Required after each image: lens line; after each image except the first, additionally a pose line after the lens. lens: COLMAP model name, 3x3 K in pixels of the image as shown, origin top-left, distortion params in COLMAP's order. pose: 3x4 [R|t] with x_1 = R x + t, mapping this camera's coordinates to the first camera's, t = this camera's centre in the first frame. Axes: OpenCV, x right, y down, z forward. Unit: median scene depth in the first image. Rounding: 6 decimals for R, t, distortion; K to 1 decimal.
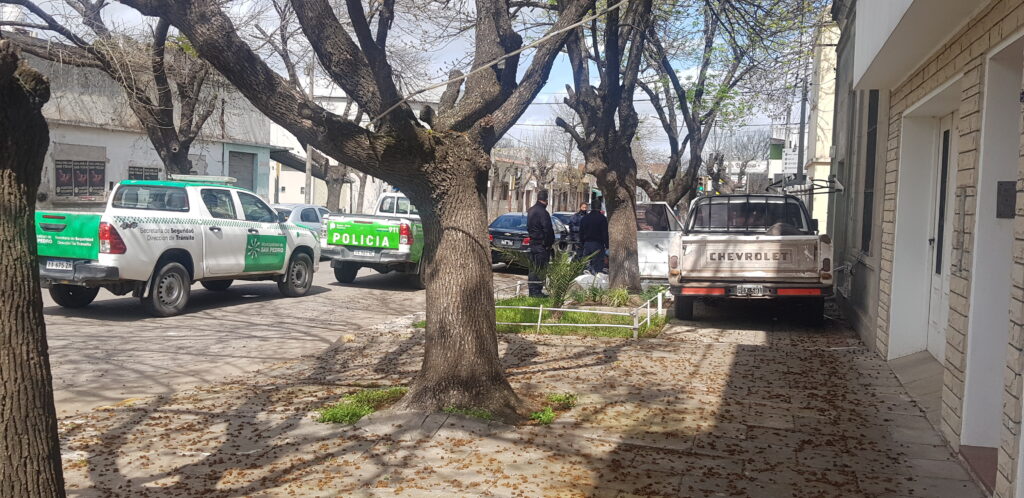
lens RADIAL K [[1045.1, 0, 512.0], [0, 1045.1, 249.0], [0, 0, 1]] dist [0.151433, 0.000364]
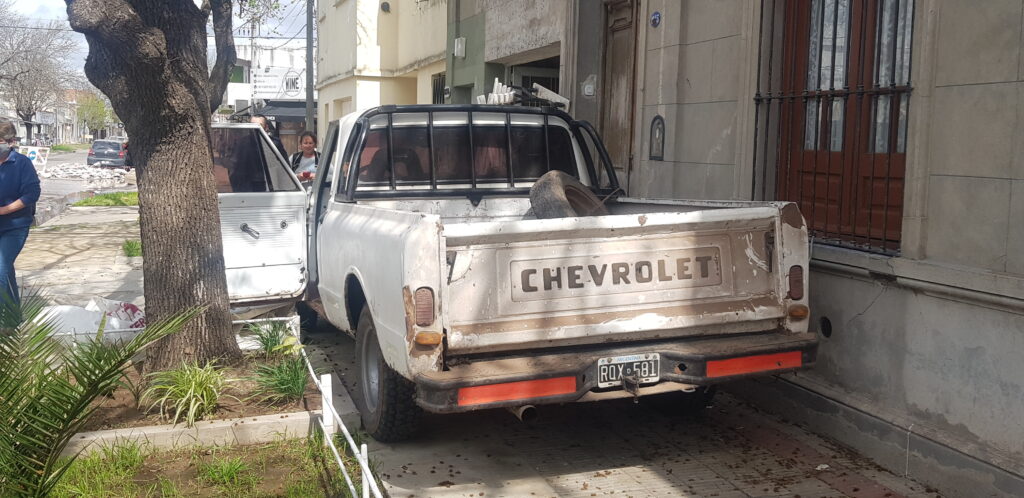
lens RADIAL K [[1045.1, 0, 512.0], [0, 1045.1, 249.0], [0, 0, 1]] dist [0.151433, 0.000364]
pose [[0.861623, -0.062611, 0.503672, 0.018307], [0.030713, 0.996975, 0.071393, -0.027016], [-0.506619, -0.046045, 0.860940, 0.718269]]
